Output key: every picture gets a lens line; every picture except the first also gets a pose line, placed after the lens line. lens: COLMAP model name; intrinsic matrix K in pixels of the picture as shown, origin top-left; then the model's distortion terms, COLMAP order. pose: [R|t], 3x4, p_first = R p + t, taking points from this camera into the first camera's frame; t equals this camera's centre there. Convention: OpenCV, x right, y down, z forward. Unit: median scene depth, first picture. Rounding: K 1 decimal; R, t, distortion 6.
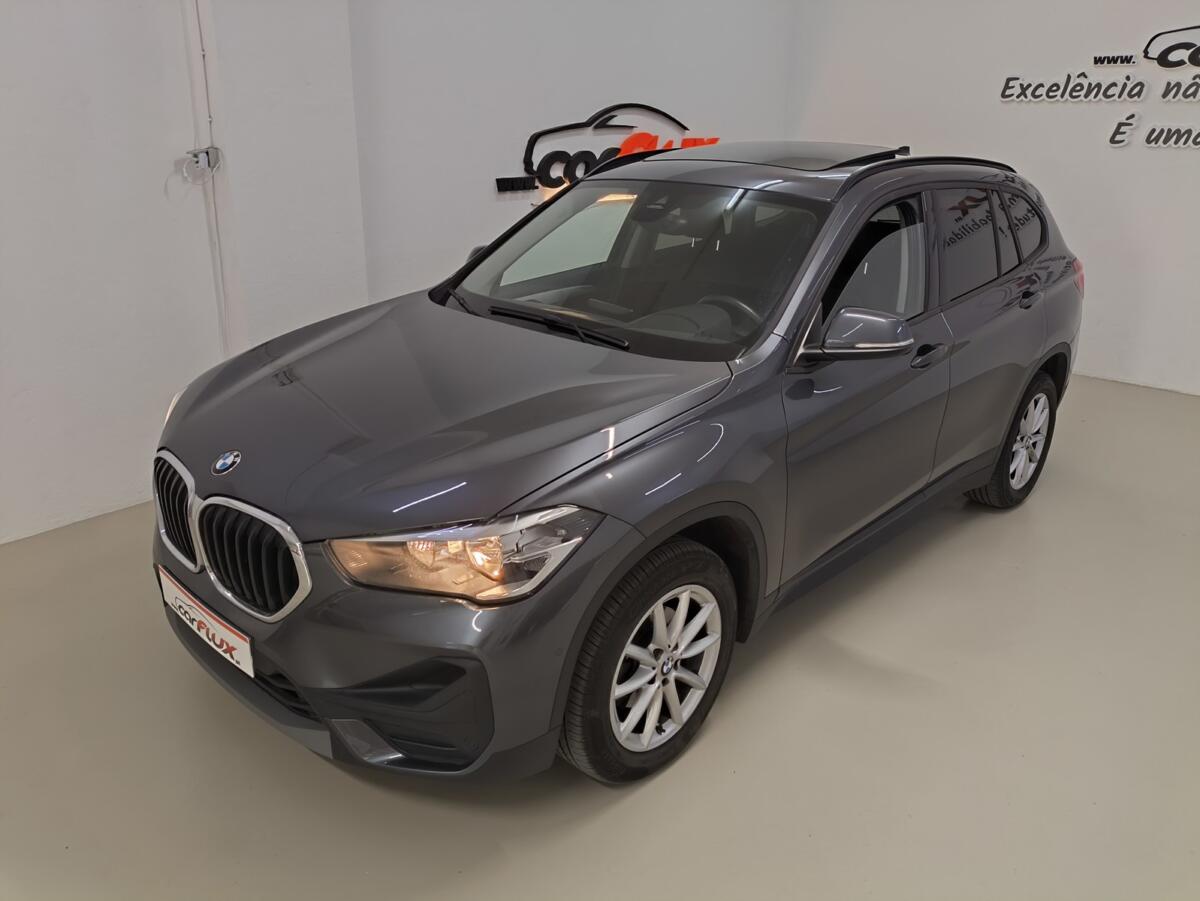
lens RADIAL K [[897.1, 0, 595.6], [0, 897.1, 457.4], [0, 0, 1]] dist [0.016002, 0.009712]
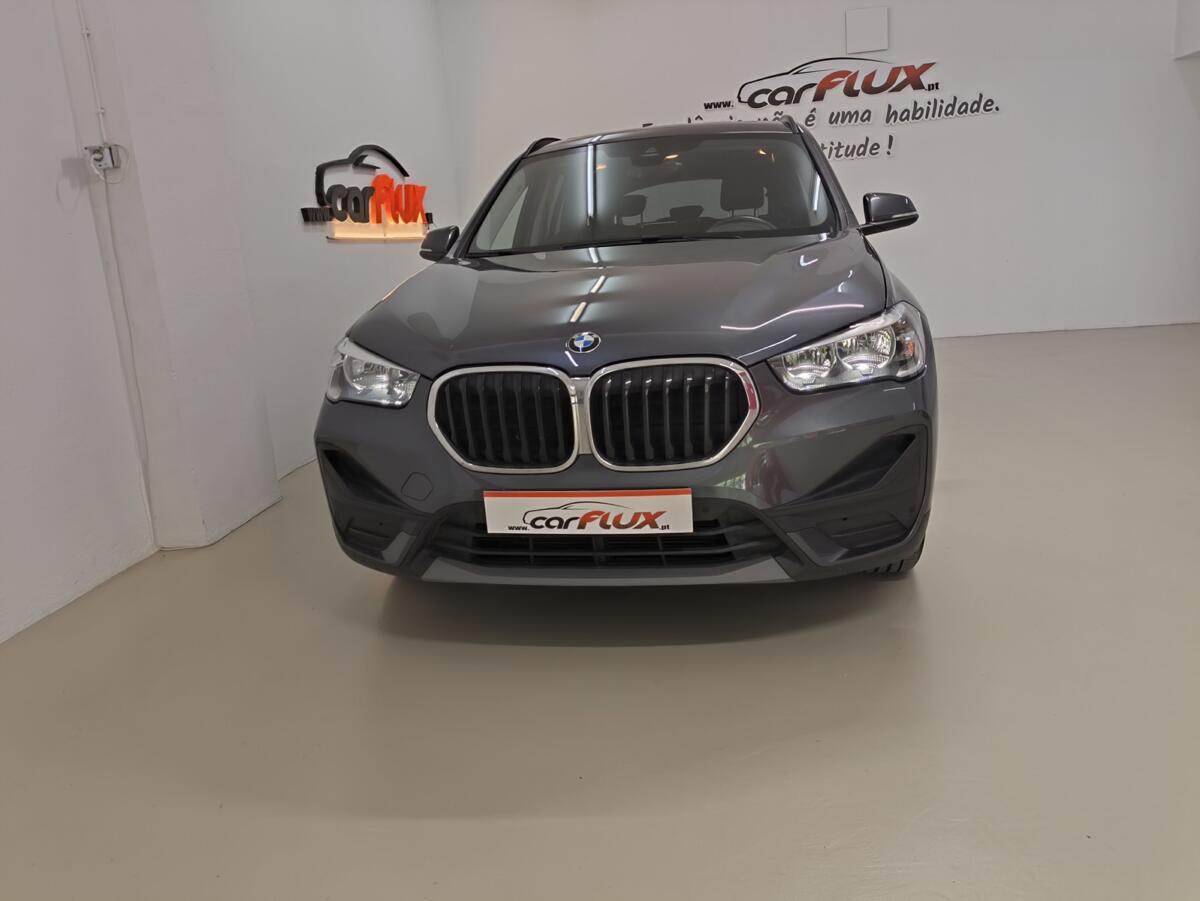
lens RADIAL K [[908.1, 0, 591.4], [0, 908.1, 449.8], [0, 0, 1]] dist [0.052137, -0.034481]
pose [[0.826039, -0.203401, 0.525630, -0.378682], [0.277088, 0.958679, -0.064474, 0.073772], [-0.490796, 0.198904, 0.848266, 0.071895]]
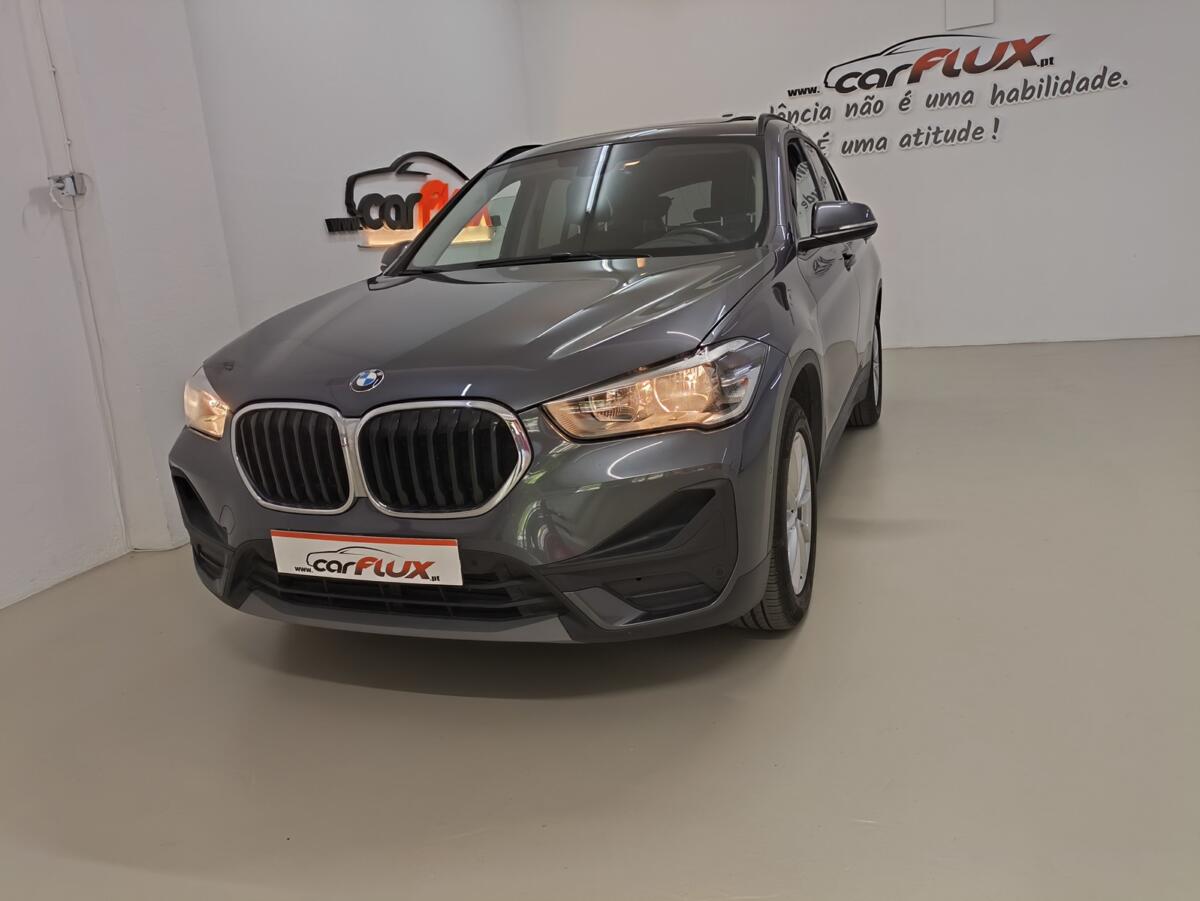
lens RADIAL K [[904.7, 0, 589.0], [0, 904.7, 452.0], [0, 0, 1]] dist [0.098961, -0.157390]
pose [[0.919723, -0.183261, 0.347167, -0.216481], [0.230419, 0.967996, -0.099451, 0.090499], [-0.317831, 0.171461, 0.932515, 0.021710]]
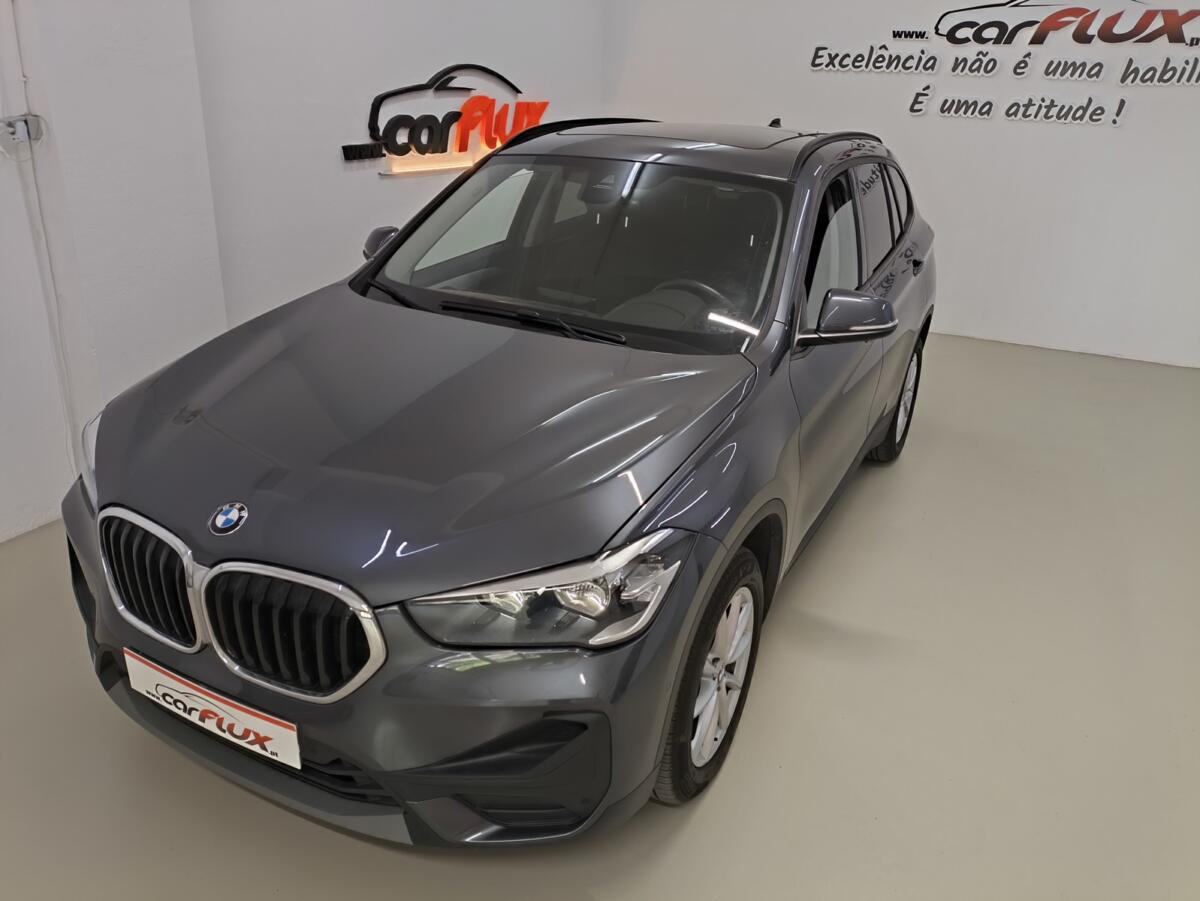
lens RADIAL K [[901.7, 0, 597.8], [0, 901.7, 450.1], [0, 0, 1]] dist [0.006974, 0.013733]
pose [[0.960376, -0.091009, 0.263432, -0.118894], [0.080626, 0.995490, 0.049983, -0.028307], [-0.266793, -0.026763, 0.963382, 0.044674]]
